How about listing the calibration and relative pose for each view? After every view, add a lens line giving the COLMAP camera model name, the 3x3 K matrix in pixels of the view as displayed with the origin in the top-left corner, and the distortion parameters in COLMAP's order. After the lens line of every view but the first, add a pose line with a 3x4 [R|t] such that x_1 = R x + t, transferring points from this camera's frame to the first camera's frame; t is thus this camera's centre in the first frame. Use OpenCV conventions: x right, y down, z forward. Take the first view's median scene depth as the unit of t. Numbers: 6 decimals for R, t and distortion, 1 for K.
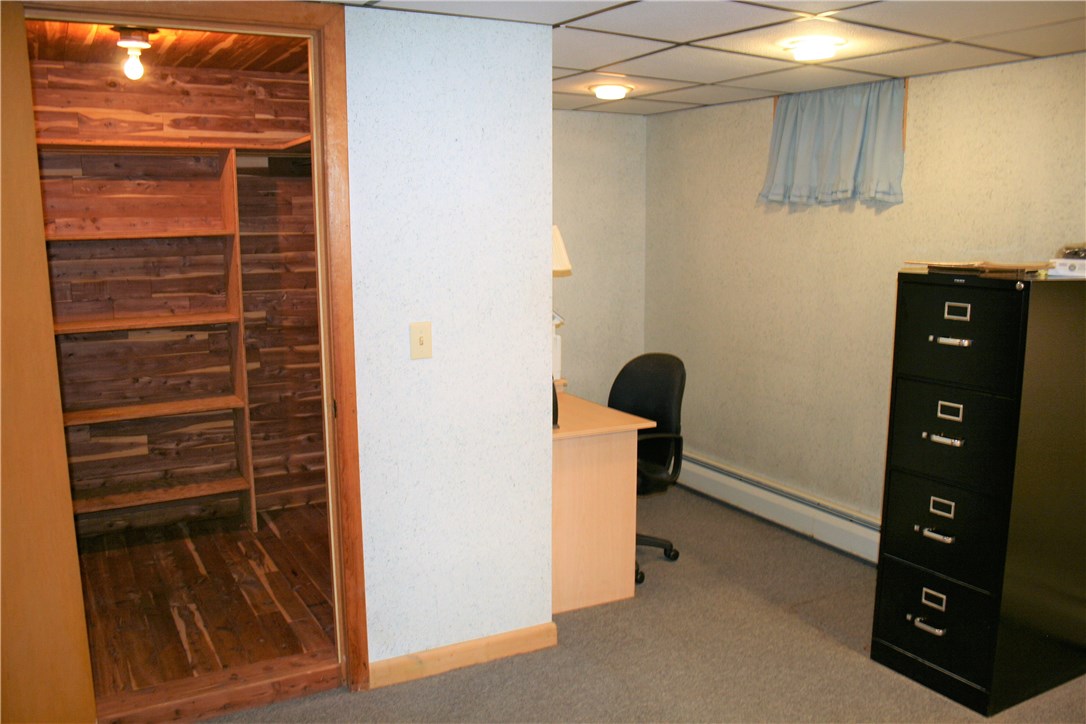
lens RADIAL K [[891.9, 0, 542.2], [0, 891.9, 364.2], [0, 0, 1]] dist [-0.100602, 0.020908]
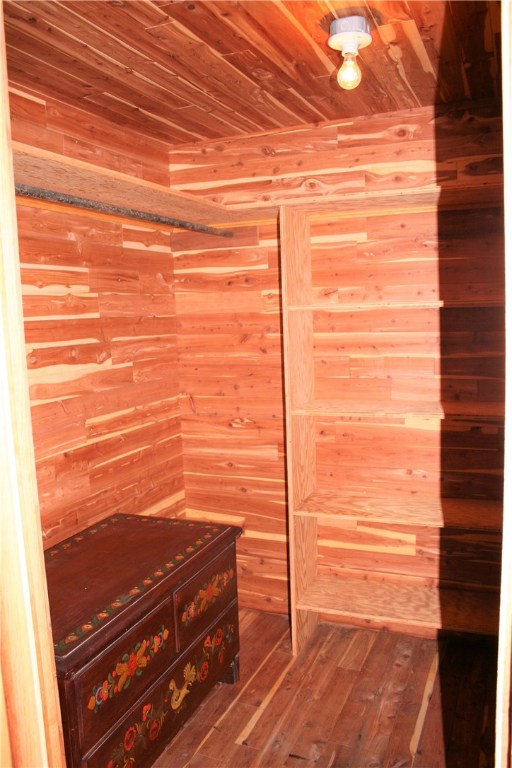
lens RADIAL K [[630.8, 0, 253.6], [0, 630.8, 382.8], [0, 0, 1]] dist [-0.100602, 0.020908]
pose [[0.600274, 0.077046, -0.796075, -0.069071], [-0.100467, 0.994729, 0.020515, -0.068507], [0.793459, 0.067665, 0.604850, 0.504553]]
